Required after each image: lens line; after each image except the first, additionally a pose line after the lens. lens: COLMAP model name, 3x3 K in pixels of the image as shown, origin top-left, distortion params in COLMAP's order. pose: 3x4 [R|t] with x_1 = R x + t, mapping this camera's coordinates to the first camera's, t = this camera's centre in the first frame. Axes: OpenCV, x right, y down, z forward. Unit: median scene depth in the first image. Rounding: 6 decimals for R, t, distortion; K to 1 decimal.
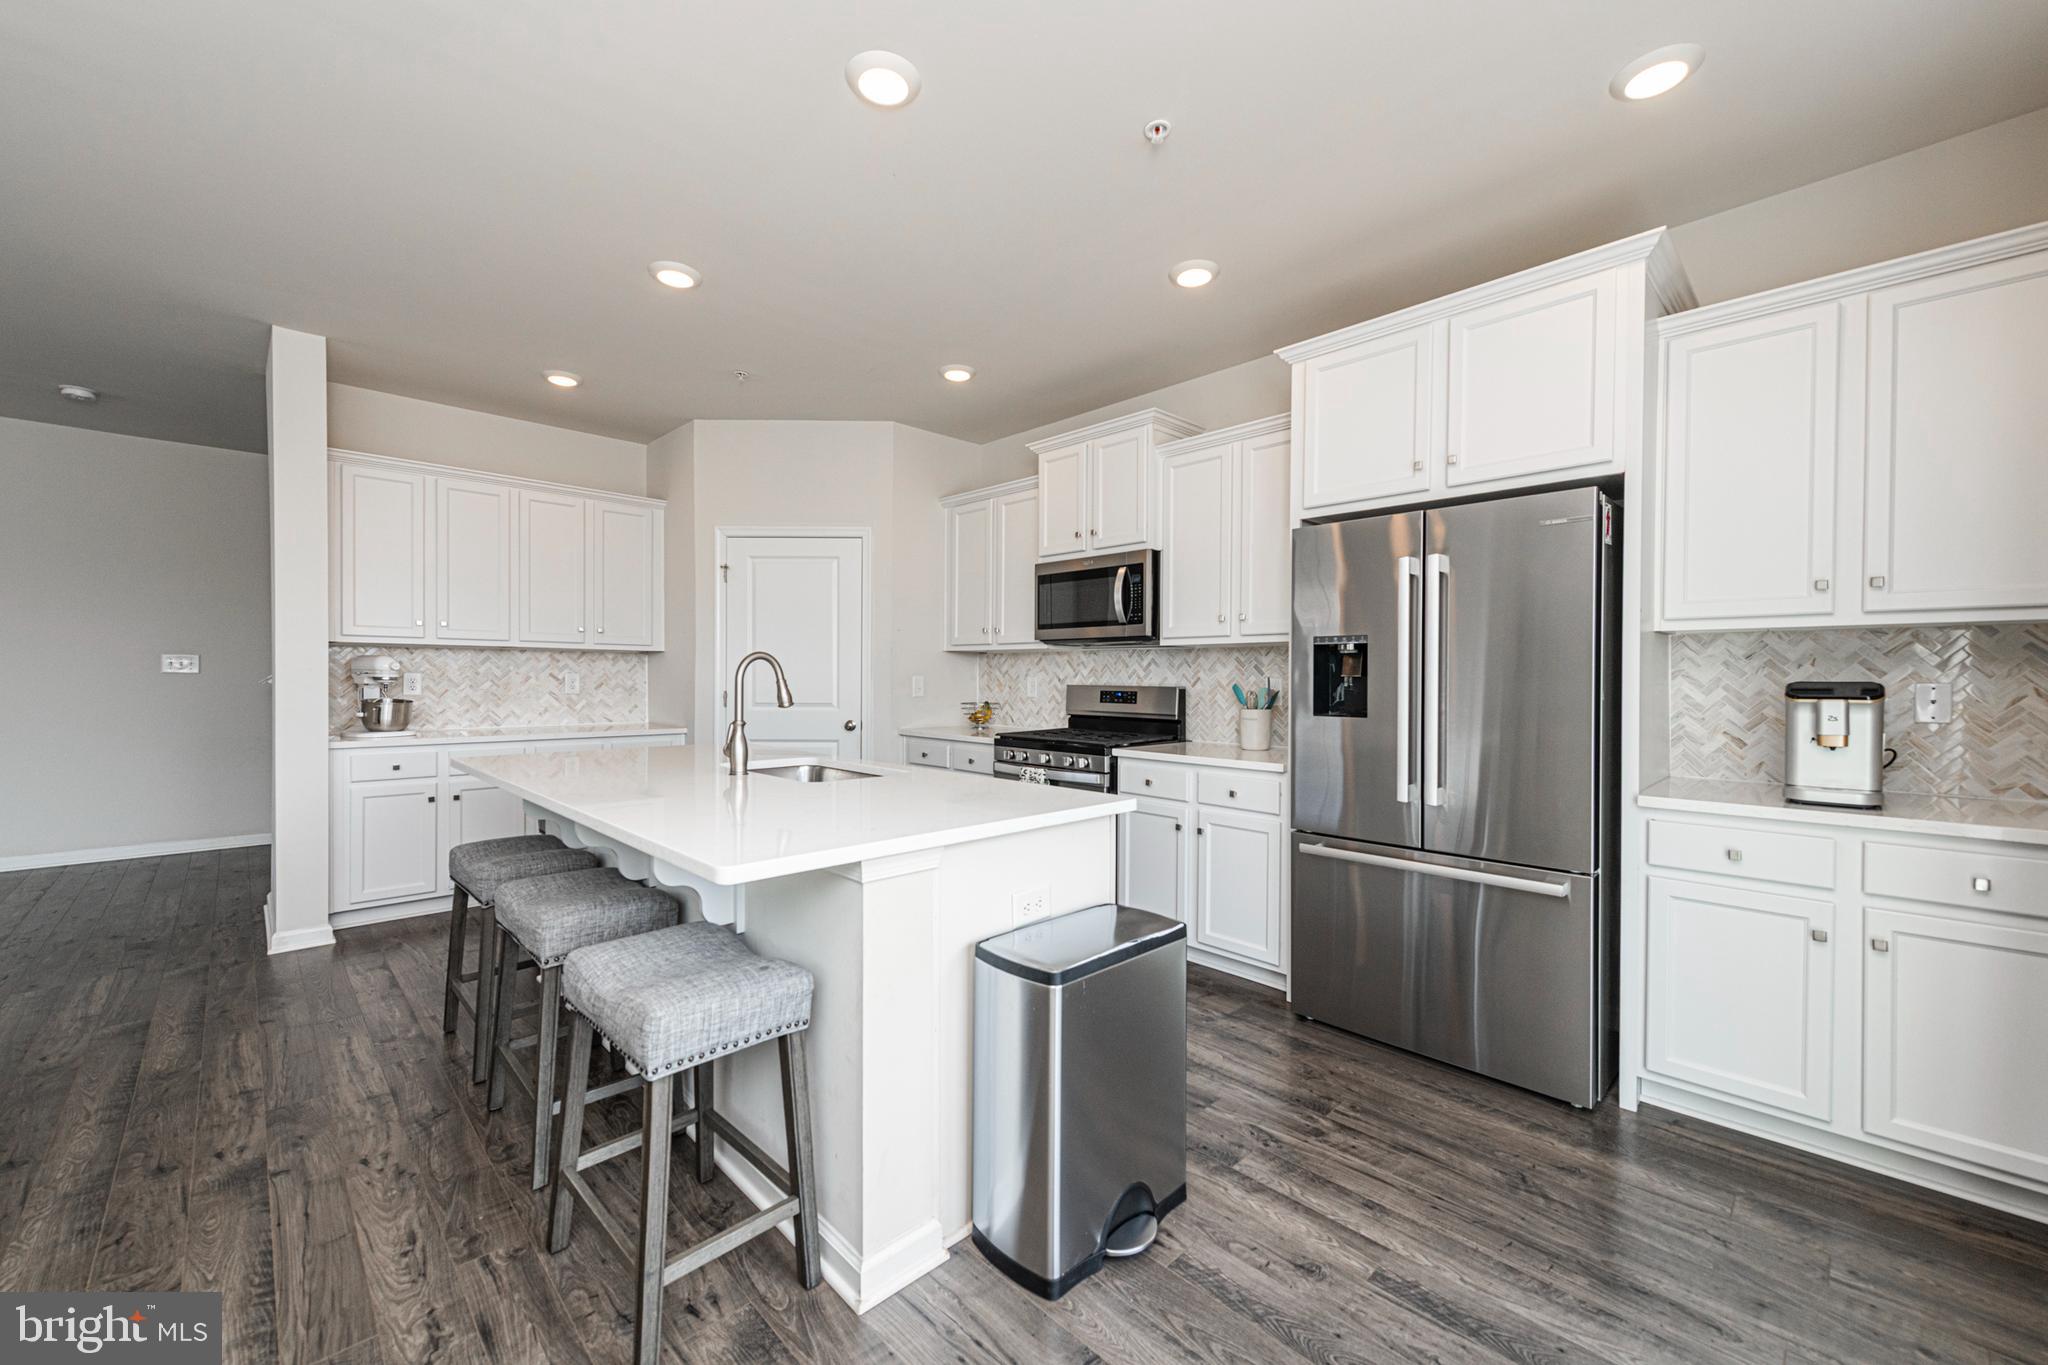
lens RADIAL K [[802.4, 0, 1024.5], [0, 802.4, 679.2], [0, 0, 1]] dist [0.005353, -0.000288]
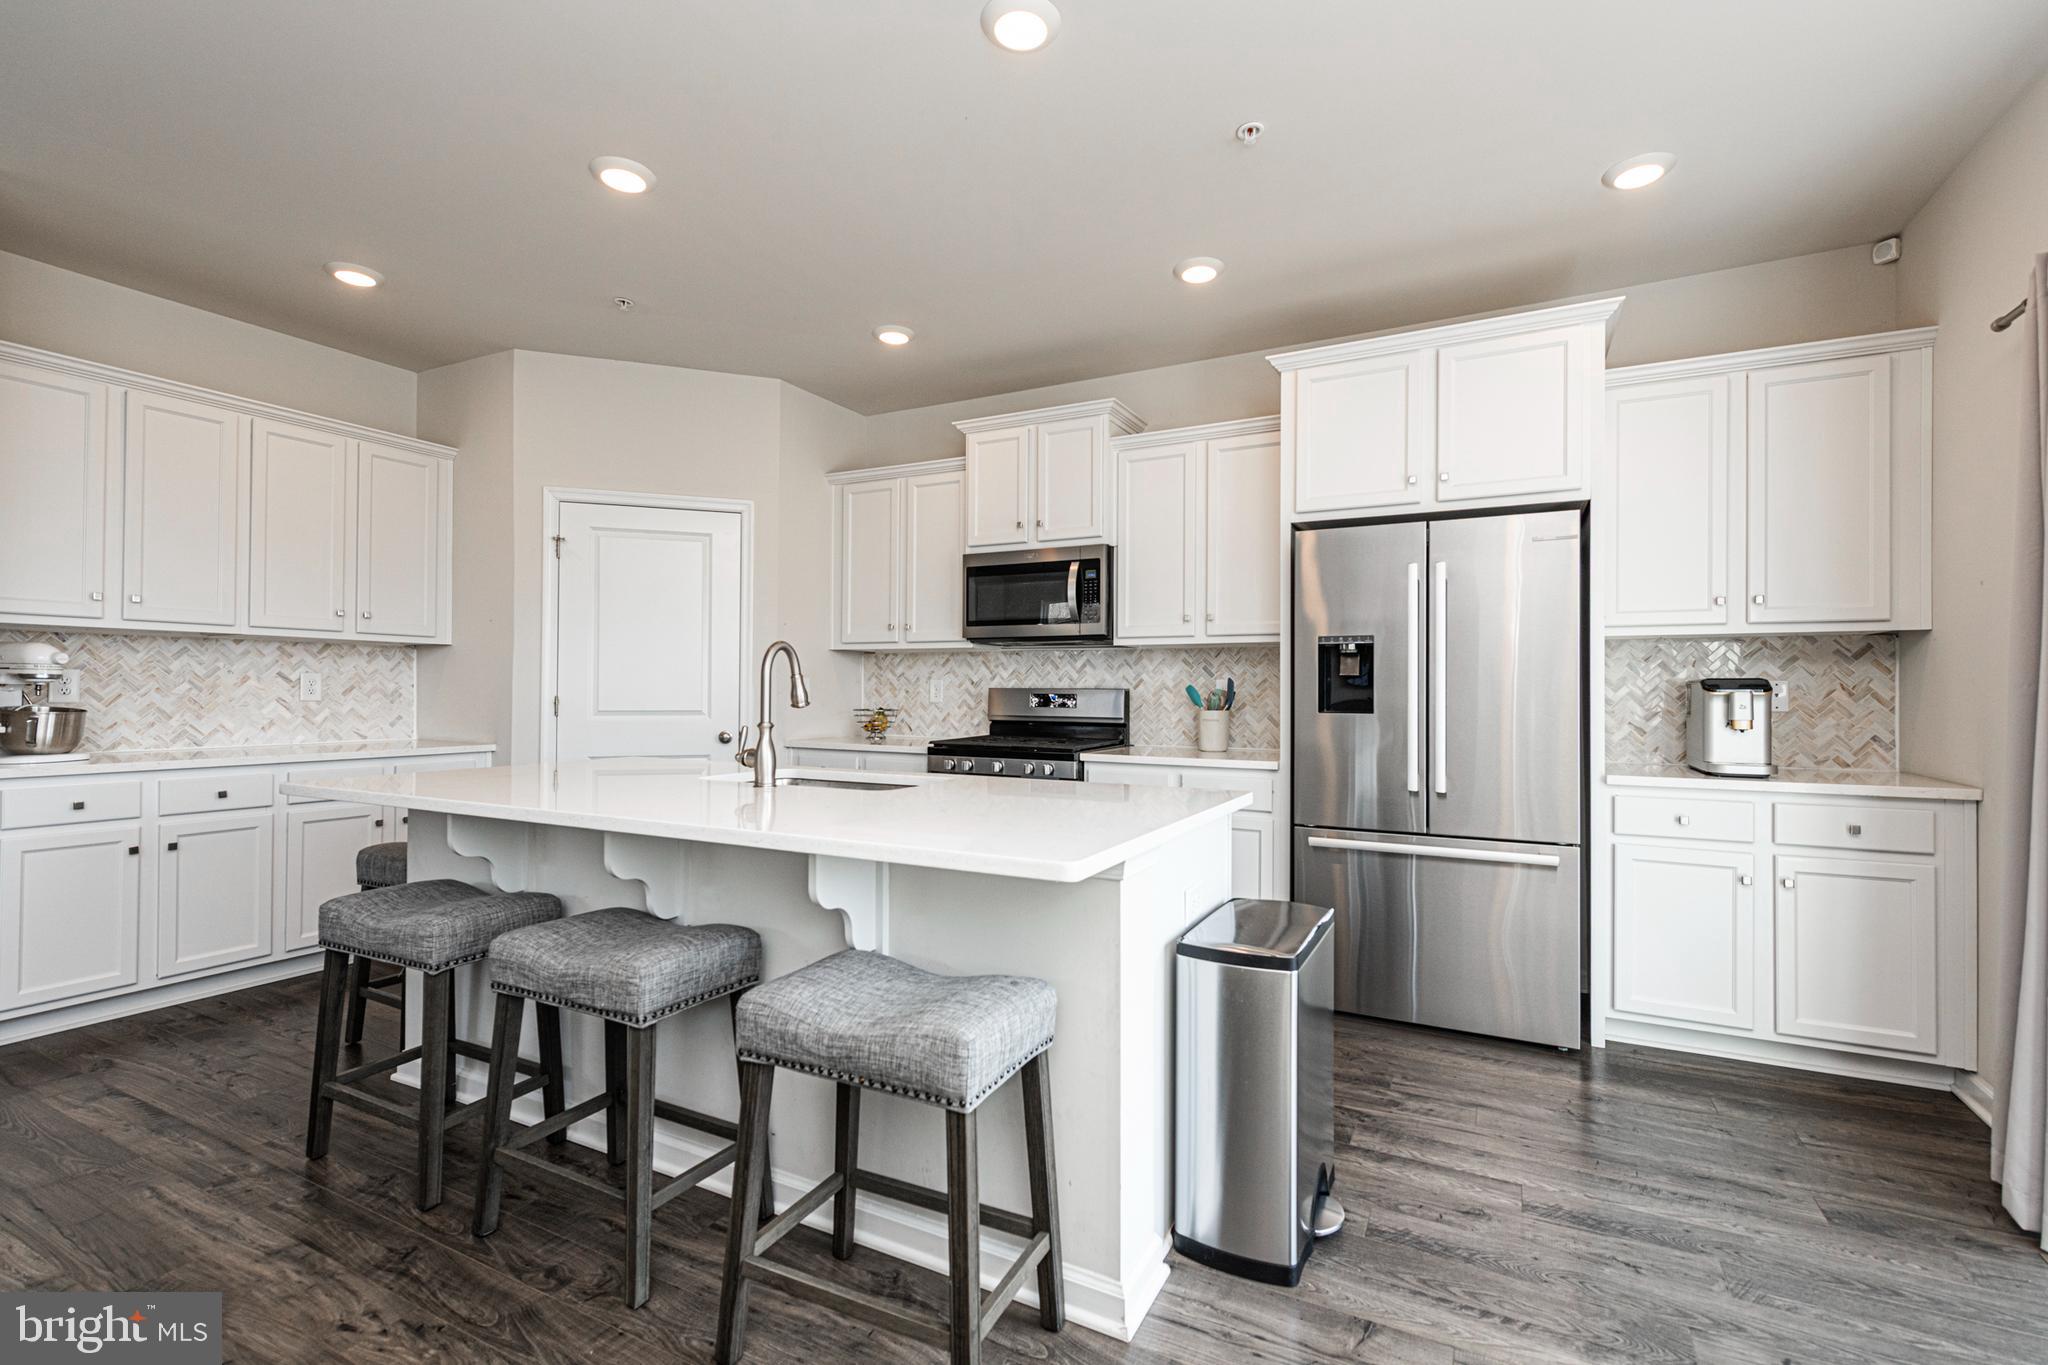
lens RADIAL K [[902.4, 0, 1032.8], [0, 902.4, 677.1], [0, 0, 1]] dist [0.003889, -0.000447]
pose [[0.948017, 0.004779, 0.318183, -0.352684], [0.000363, 0.999870, -0.016099, 0.017755], [-0.318218, 0.015377, 0.947893, 0.014015]]
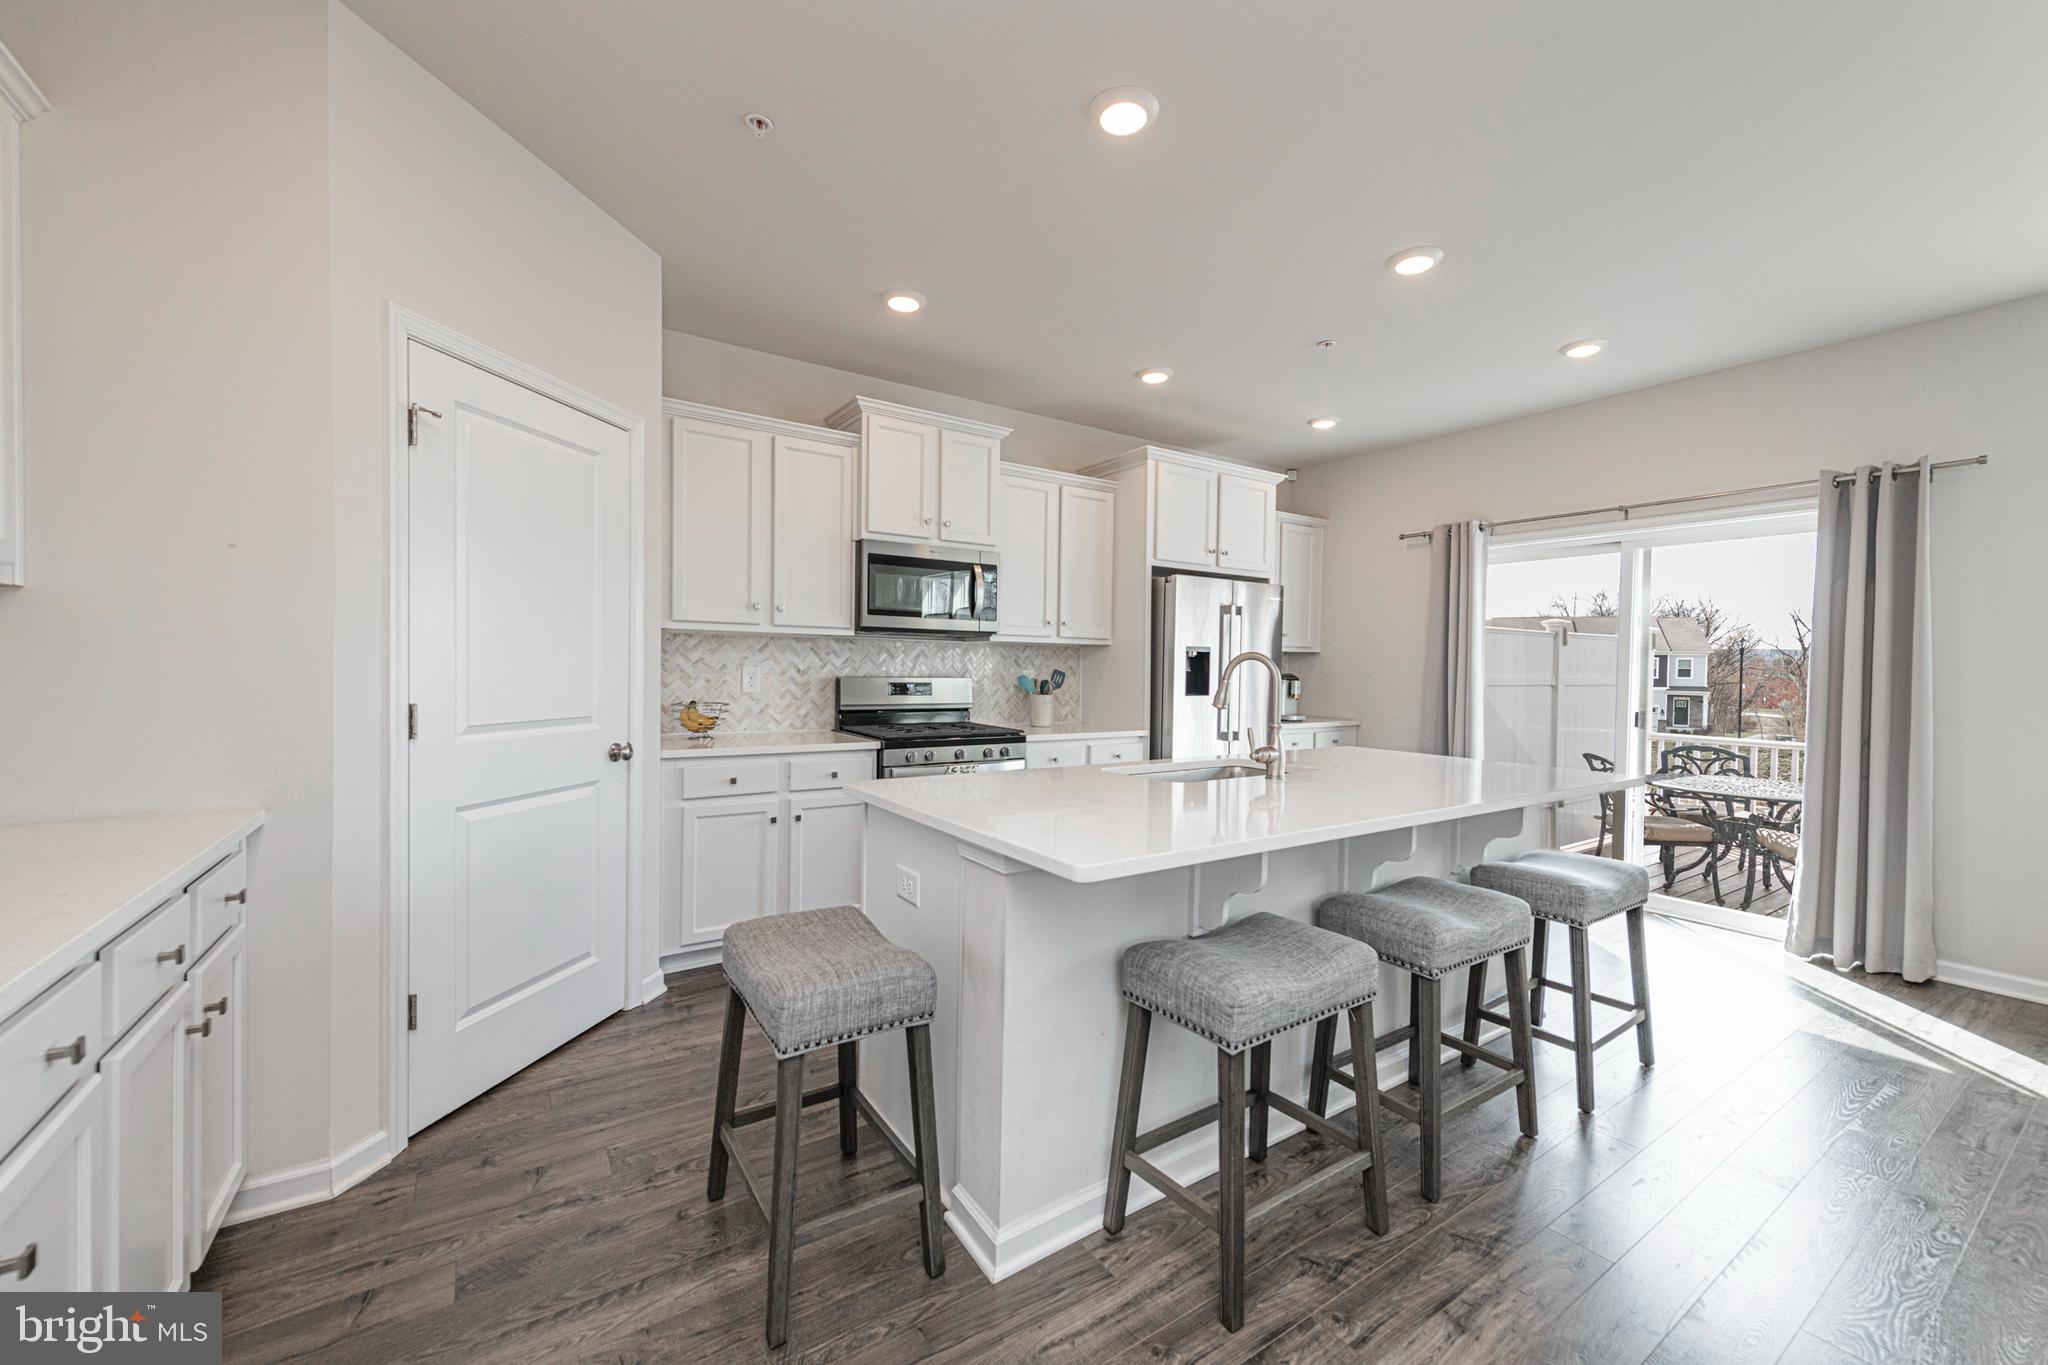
lens RADIAL K [[802.4, 0, 1038.5], [0, 802.4, 675.6], [0, 0, 1]] dist [0.005353, -0.000288]
pose [[0.177361, -0.014378, 0.984041, -1.204758], [-0.011511, 0.999795, 0.016683, -0.017716], [-0.984078, -0.014287, 0.177159, 0.980259]]
